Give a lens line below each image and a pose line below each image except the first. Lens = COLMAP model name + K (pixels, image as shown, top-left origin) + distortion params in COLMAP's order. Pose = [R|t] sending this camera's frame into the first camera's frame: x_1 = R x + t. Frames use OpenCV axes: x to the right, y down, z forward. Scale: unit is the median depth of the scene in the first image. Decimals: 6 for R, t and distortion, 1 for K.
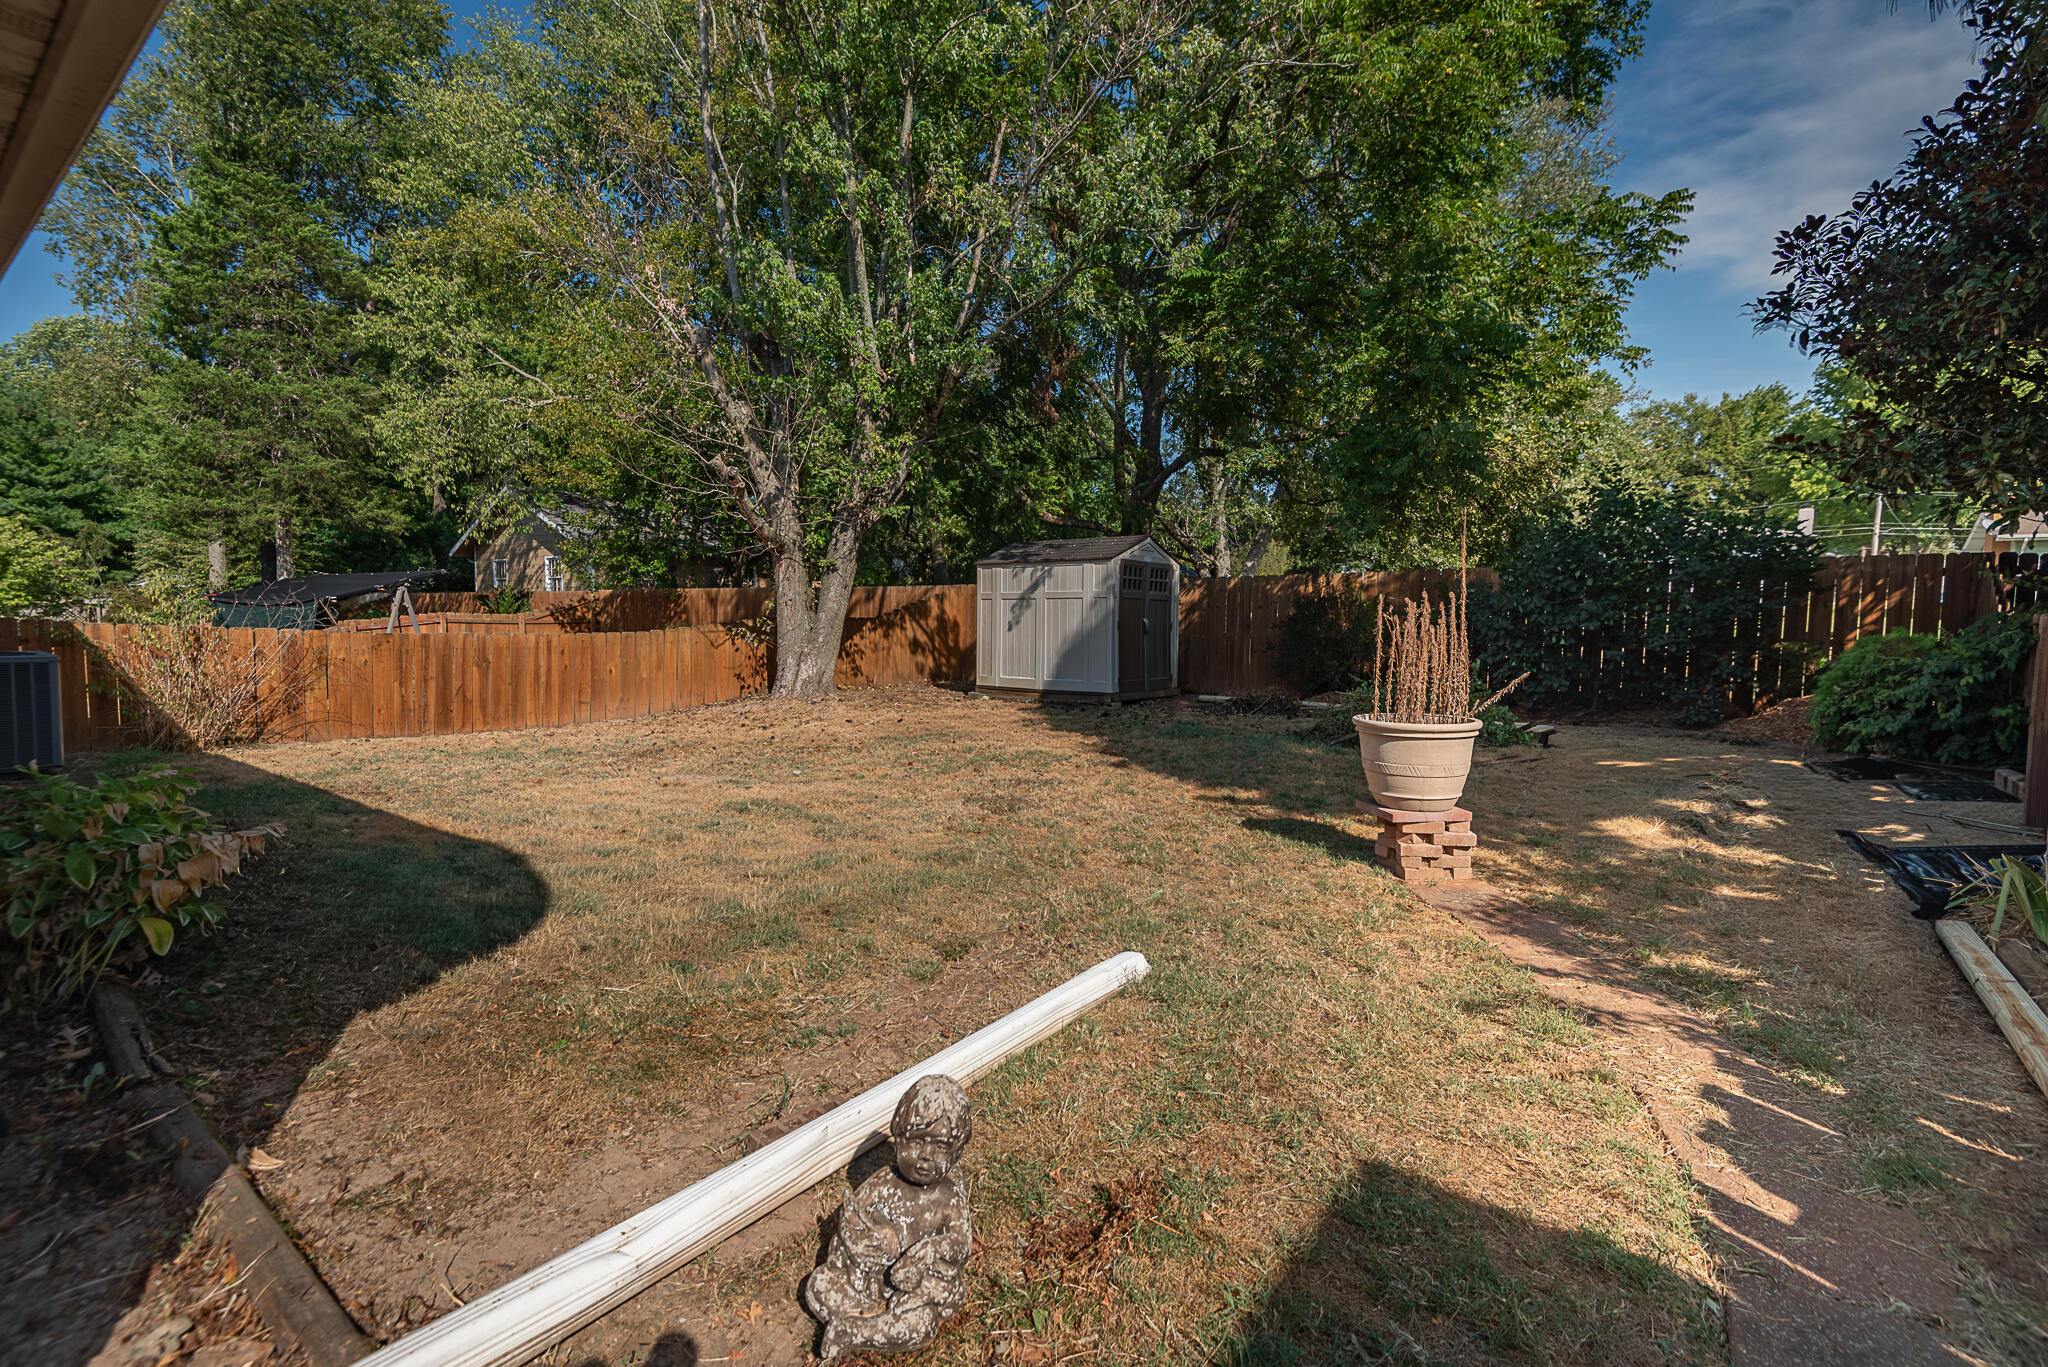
lens RADIAL K [[937.7, 0, 1032.3], [0, 937.7, 681.5], [0, 0, 1]] dist [0.036080, -0.024884]
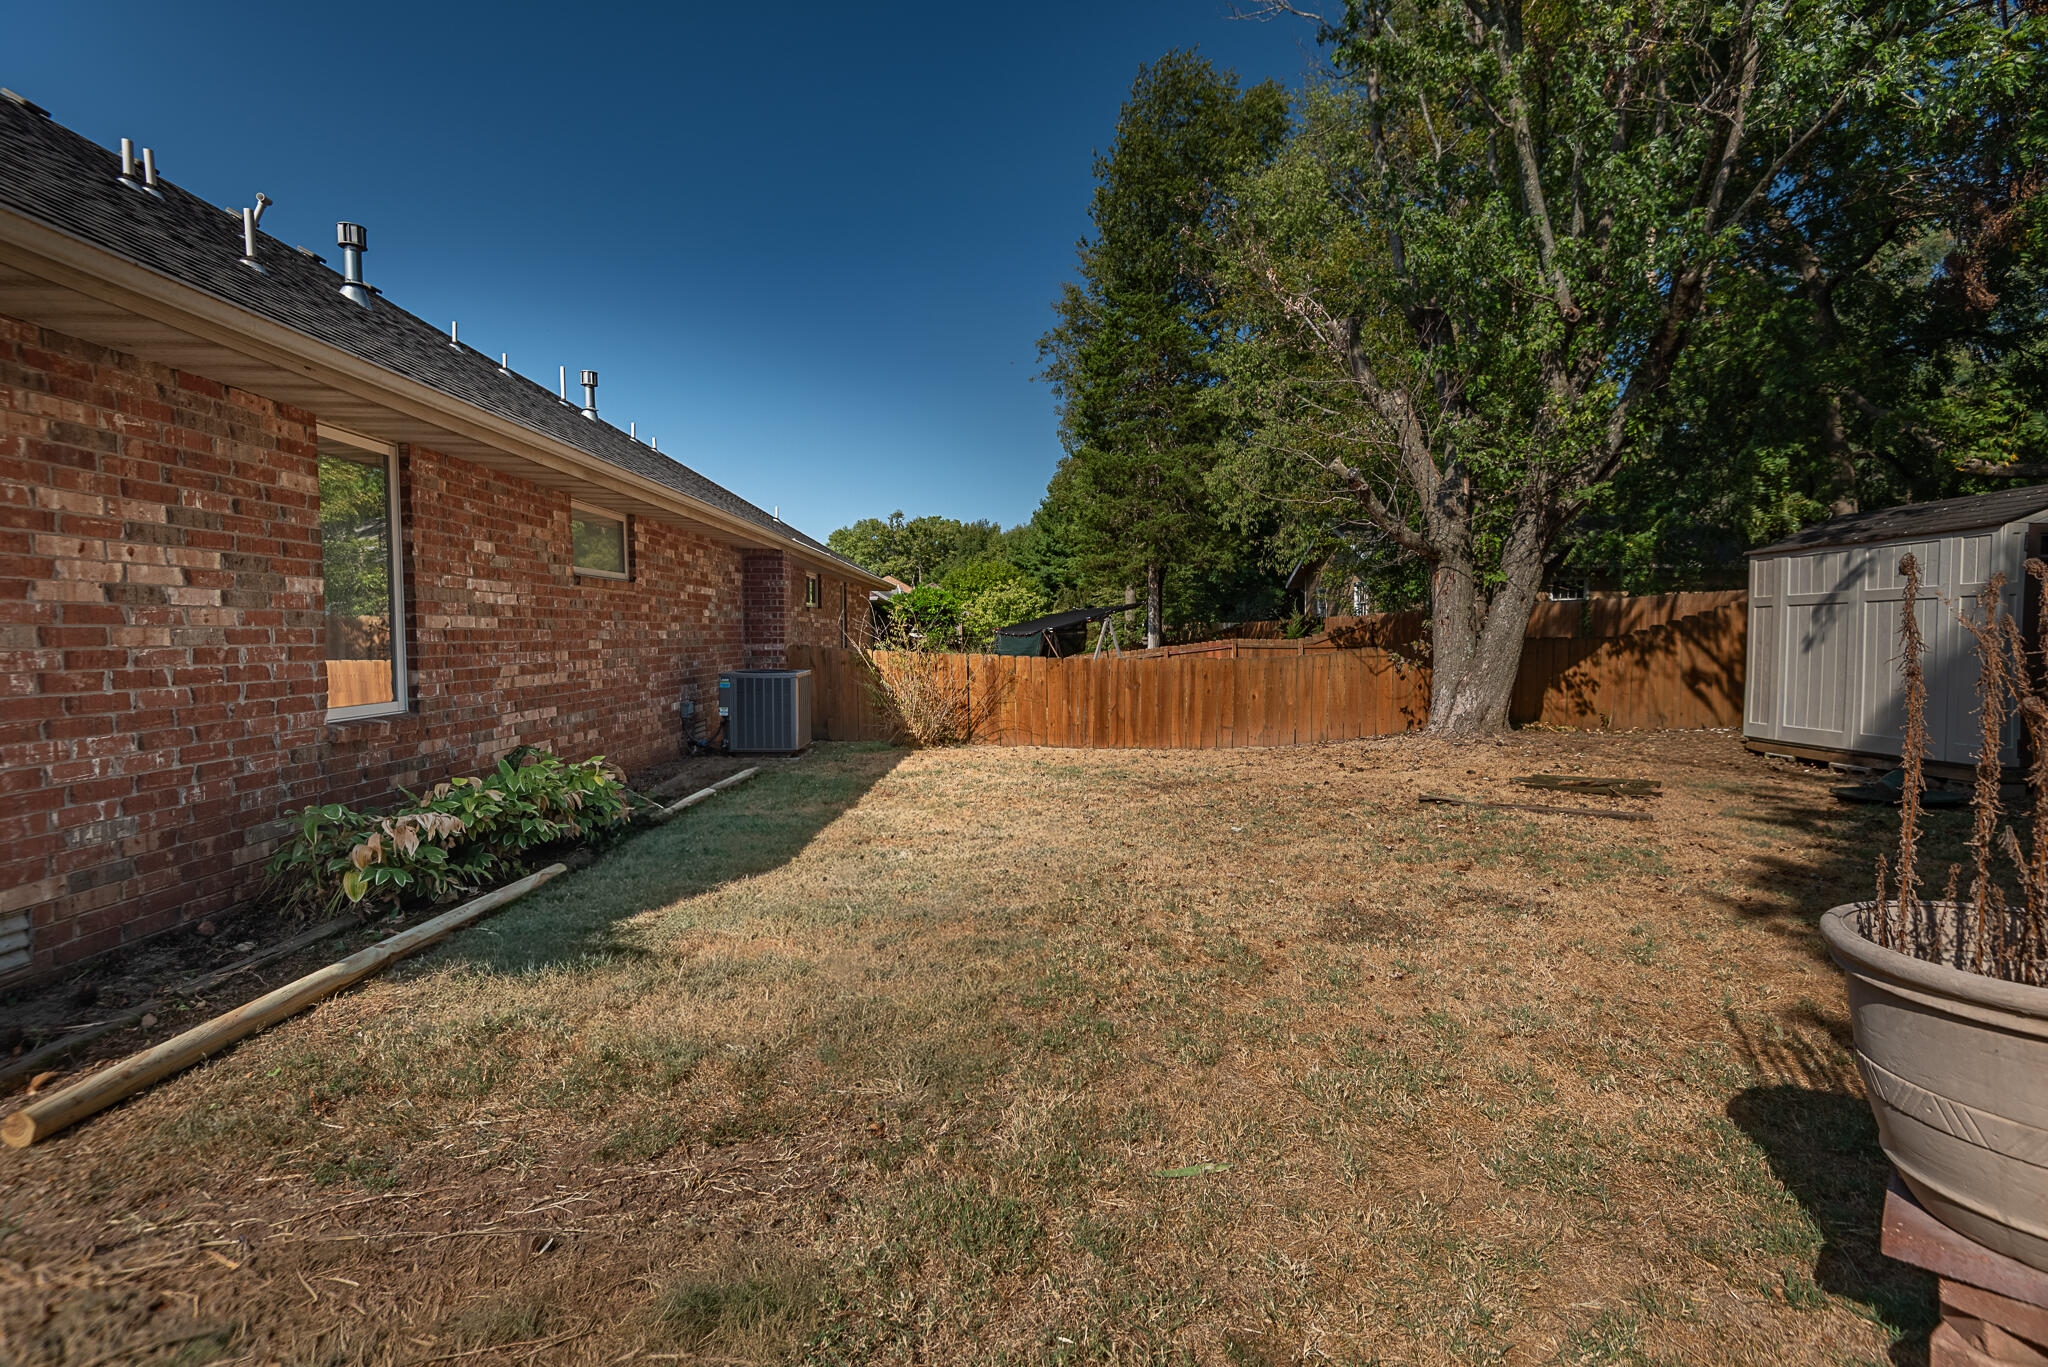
lens RADIAL K [[937.7, 0, 1032.3], [0, 937.7, 681.5], [0, 0, 1]] dist [0.036080, -0.024884]
pose [[0.627009, 0.022179, -0.778696, 0.154388], [-0.041917, 0.999107, -0.005294, -0.011208], [0.777884, 0.035960, 0.627379, 0.195807]]
